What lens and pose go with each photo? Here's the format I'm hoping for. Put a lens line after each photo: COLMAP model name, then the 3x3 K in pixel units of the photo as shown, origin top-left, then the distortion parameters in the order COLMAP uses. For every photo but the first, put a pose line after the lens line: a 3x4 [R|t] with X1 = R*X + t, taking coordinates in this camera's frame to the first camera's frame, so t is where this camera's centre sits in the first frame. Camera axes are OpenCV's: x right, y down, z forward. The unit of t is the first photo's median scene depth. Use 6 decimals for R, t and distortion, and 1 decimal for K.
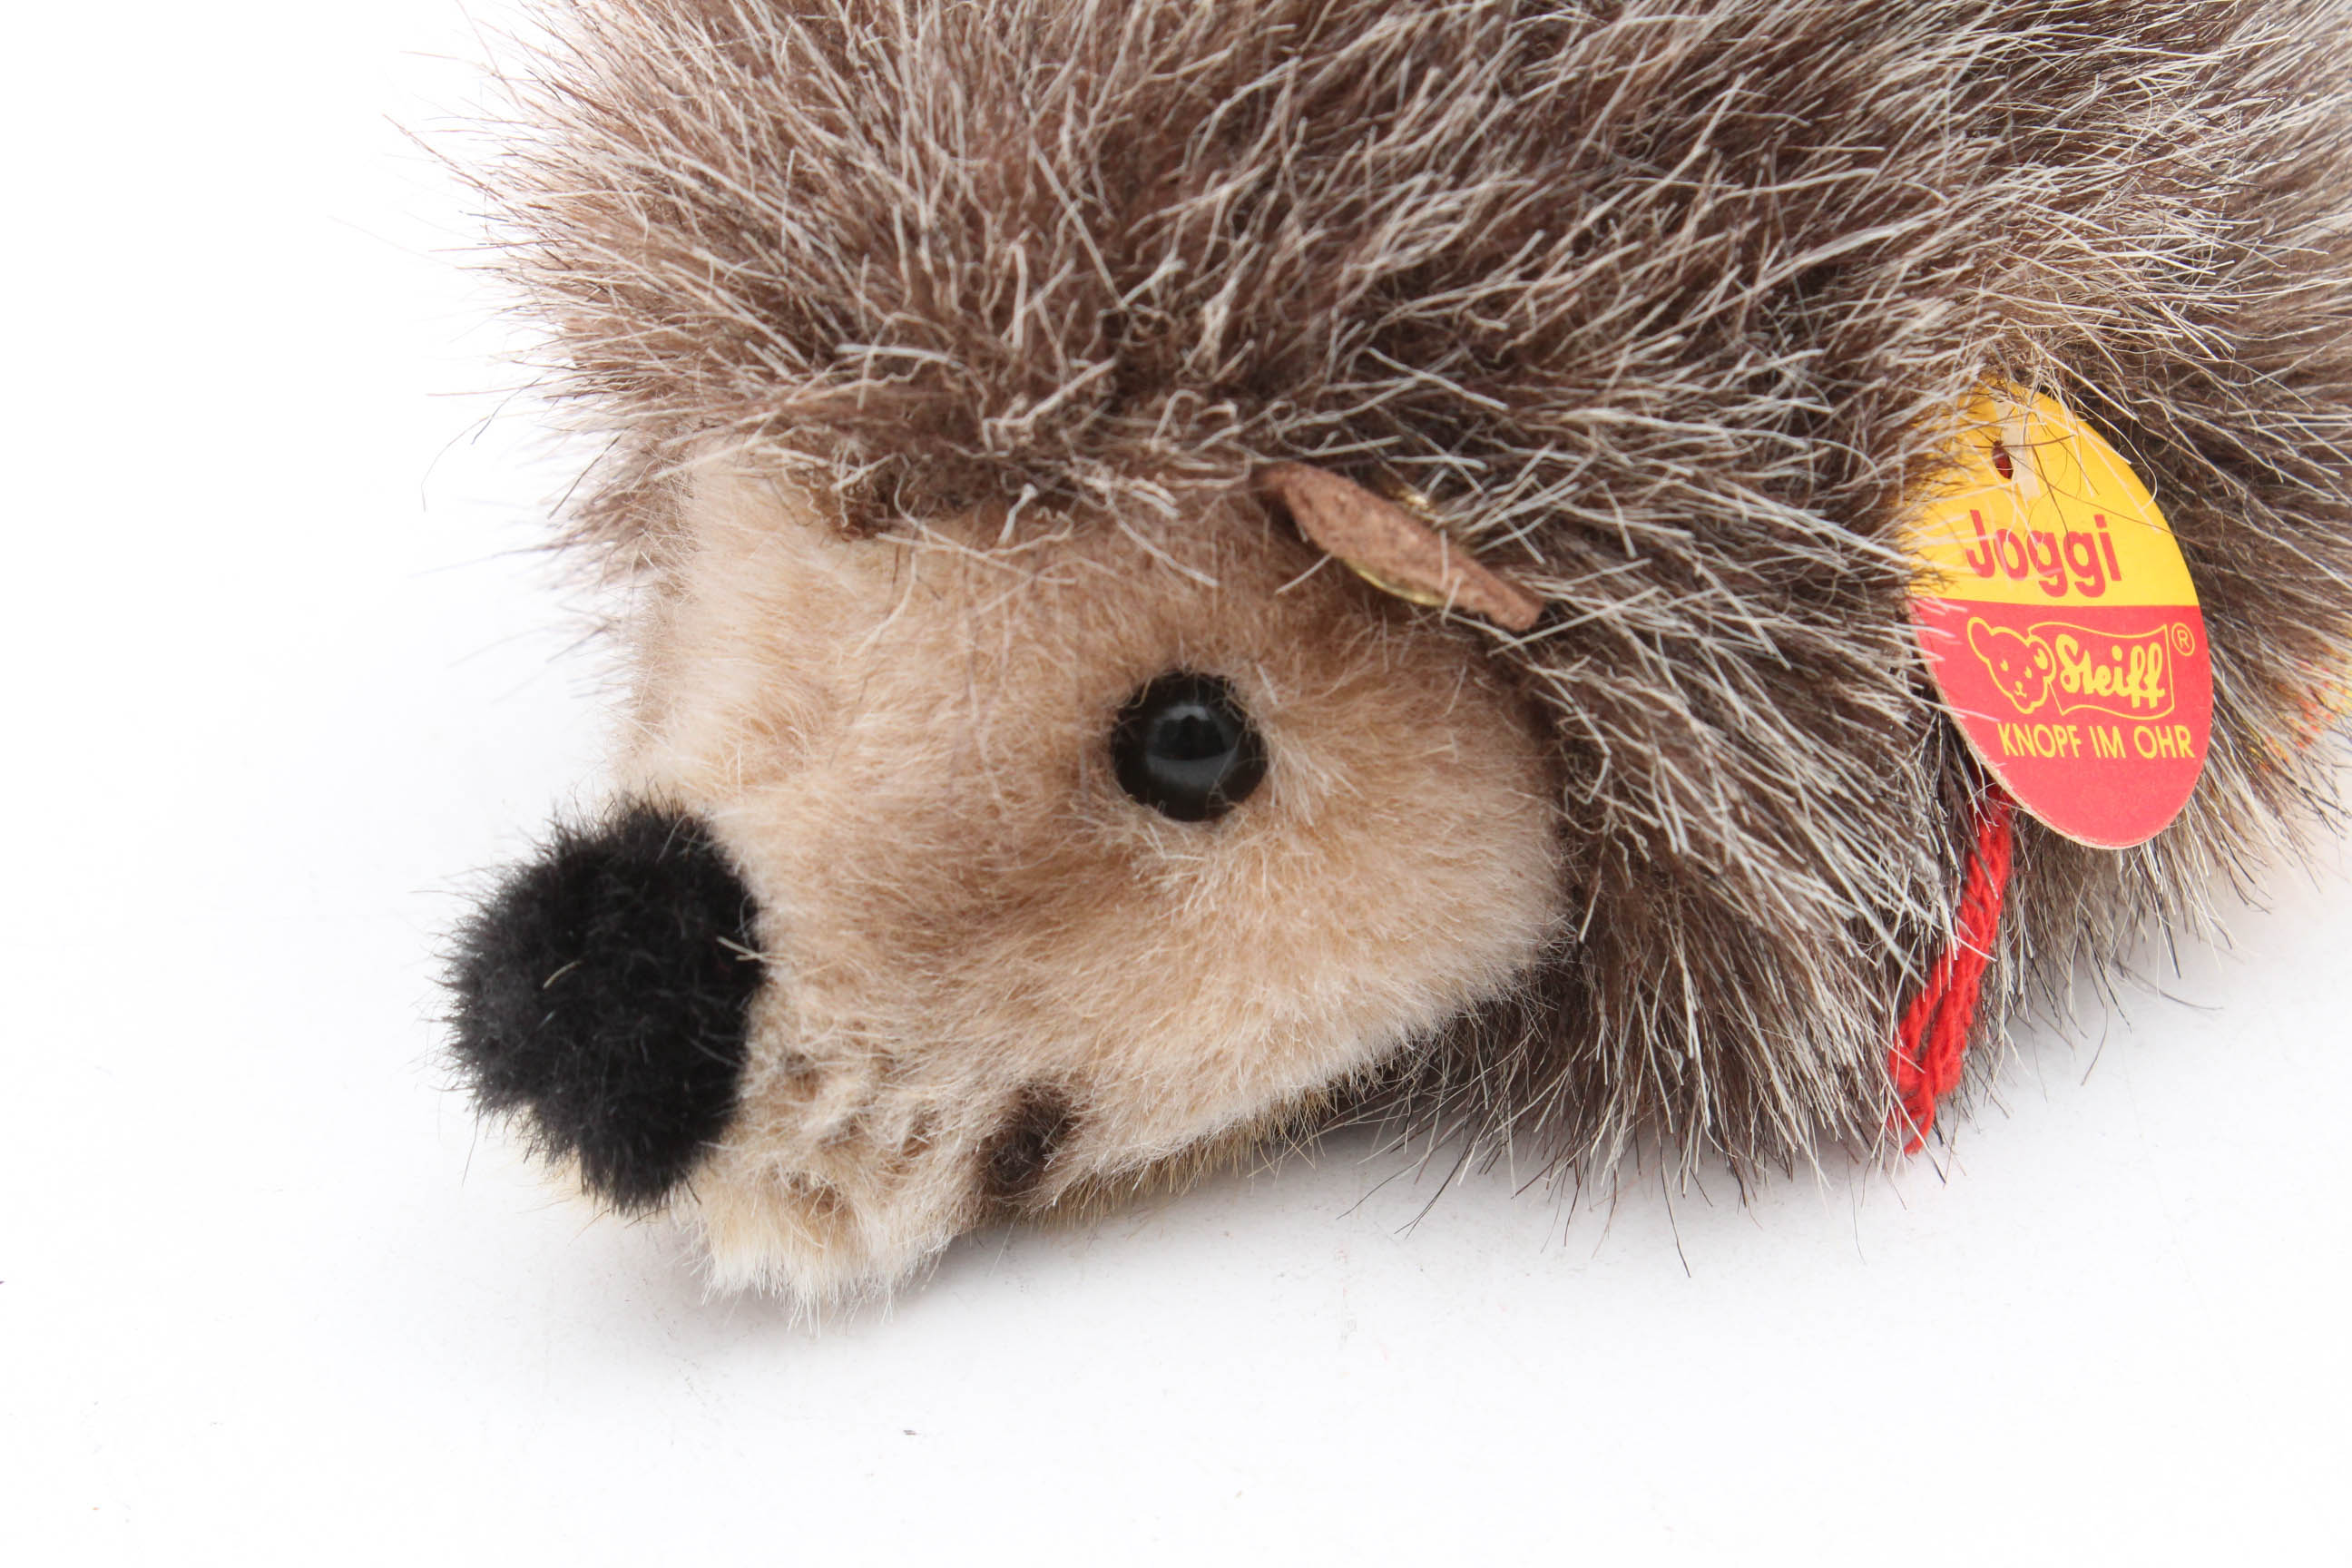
lens RADIAL K [[4266.1, 0, 1176.0], [0, 4266.1, 784.0], [0, 0, 1]] dist [-0.032907, -0.105712]
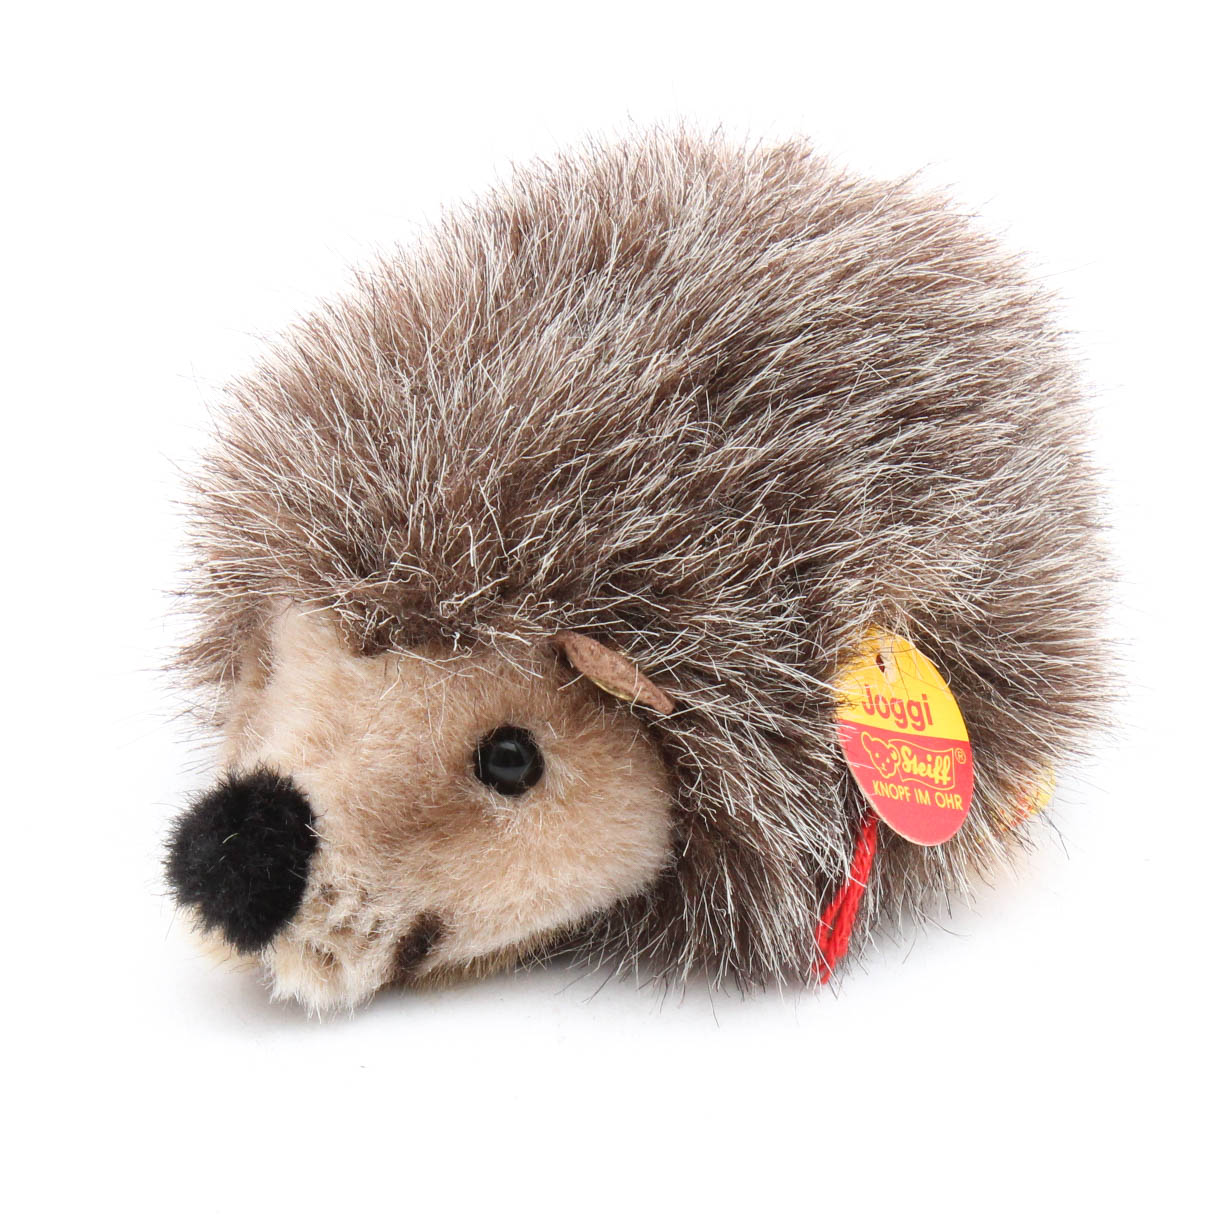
lens RADIAL K [[2191.3, 0, 614.5], [0, 2191.3, 614.5], [0, 0, 1]] dist [-0.178634, -0.020704]
pose [[0.995514, 0.064744, 0.068998, -0.025690], [-0.057806, 0.993487, -0.098195, 0.024104], [-0.074906, 0.093766, 0.992772, -0.128953]]
